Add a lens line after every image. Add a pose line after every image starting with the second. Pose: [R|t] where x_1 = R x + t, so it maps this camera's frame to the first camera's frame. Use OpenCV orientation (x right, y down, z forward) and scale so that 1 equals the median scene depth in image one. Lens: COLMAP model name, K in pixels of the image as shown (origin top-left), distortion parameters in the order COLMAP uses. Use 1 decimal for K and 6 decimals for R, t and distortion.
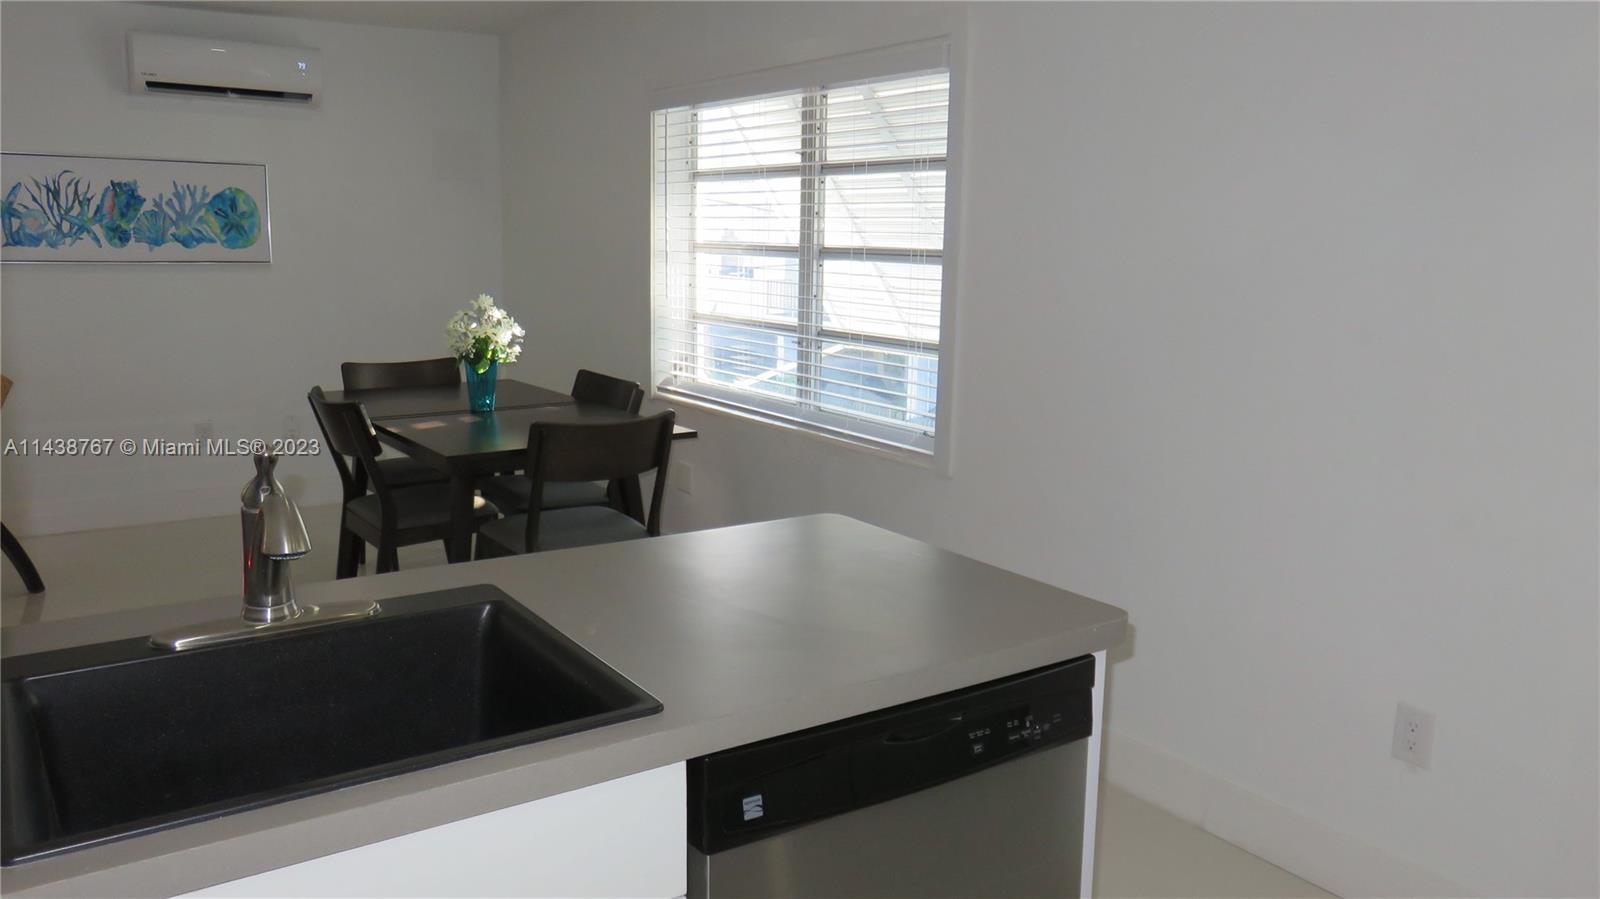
lens RADIAL K [[1204.3, 0, 814.0], [0, 1204.3, 449.1], [0, 0, 1]] dist [-0.007511, -0.002921]
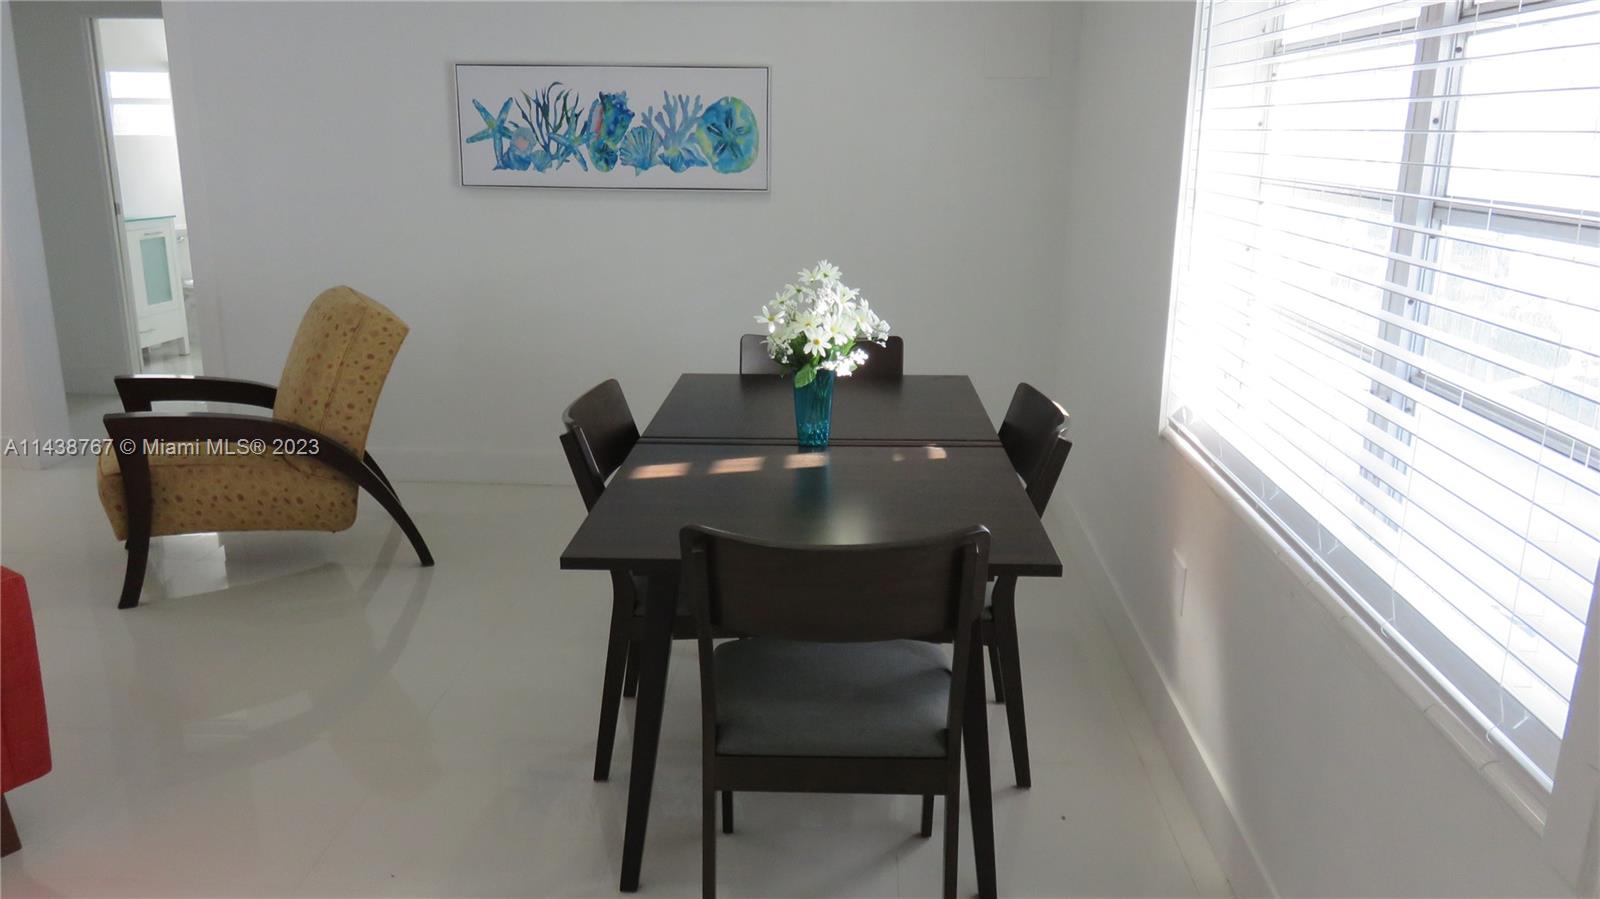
lens RADIAL K [[1204.3, 0, 790.8], [0, 1204.3, 457.9], [0, 0, 1]] dist [-0.007511, -0.002921]
pose [[0.776944, 0.154284, -0.610373, 0.088727], [-0.105292, 0.987696, 0.115633, -0.081392], [0.620703, -0.025573, 0.783629, 0.413781]]
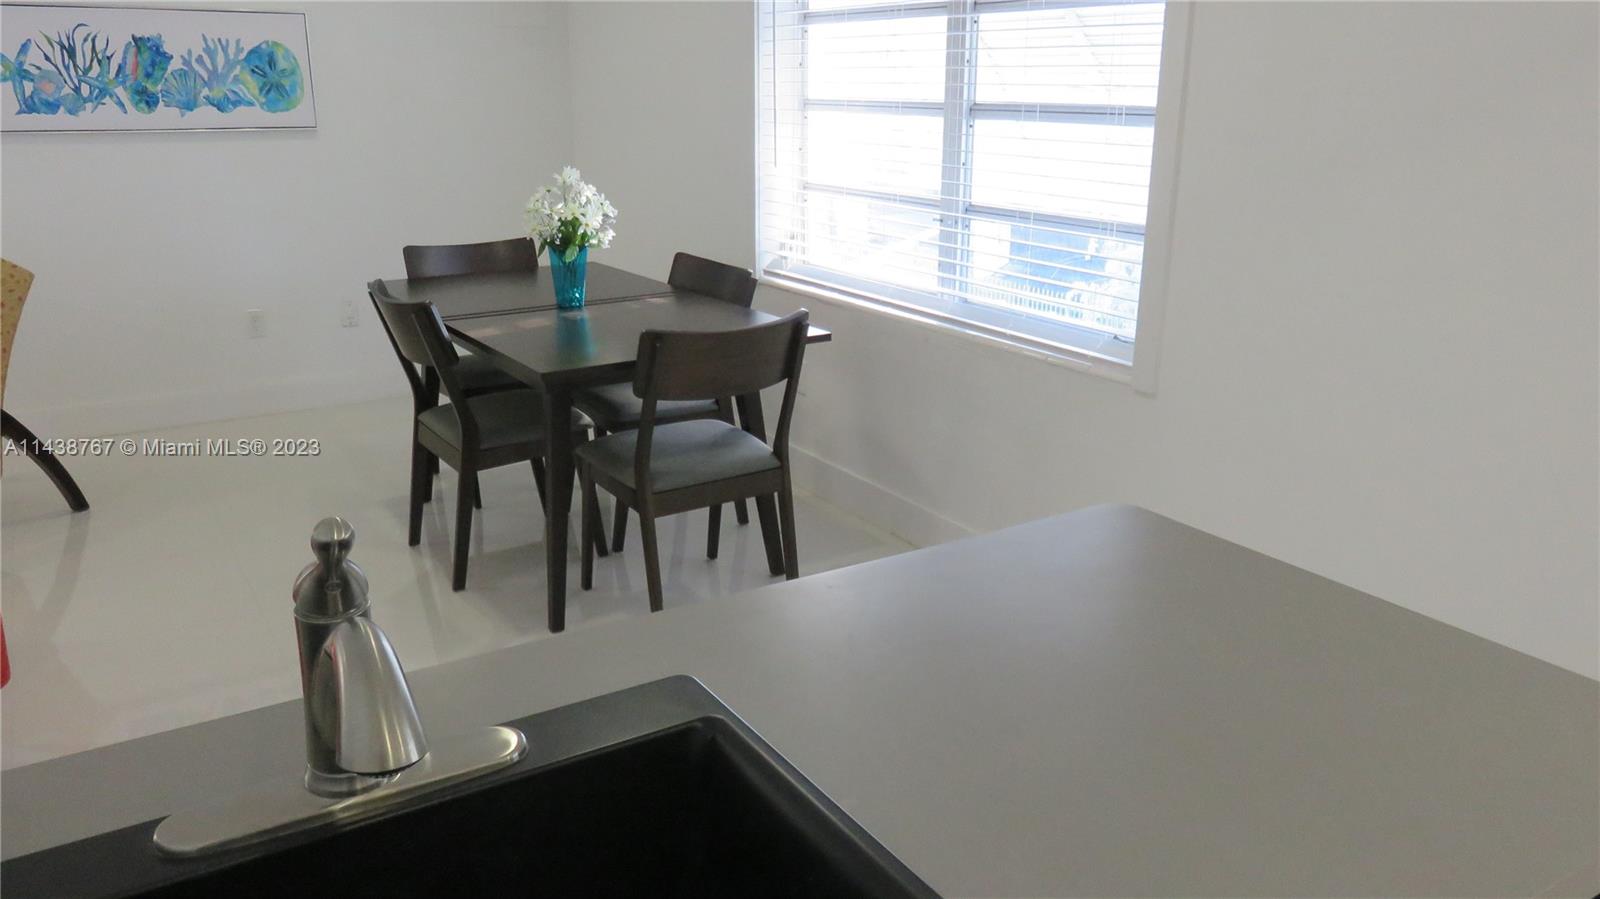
lens RADIAL K [[1204.3, 0, 809.7], [0, 1204.3, 449.9], [0, 0, 1]] dist [-0.007511, -0.002921]
pose [[0.999000, -0.000723, -0.044696, -0.057090], [0.006037, 0.992892, 0.118870, -0.025753], [0.044293, -0.119021, 0.991903, 0.125293]]
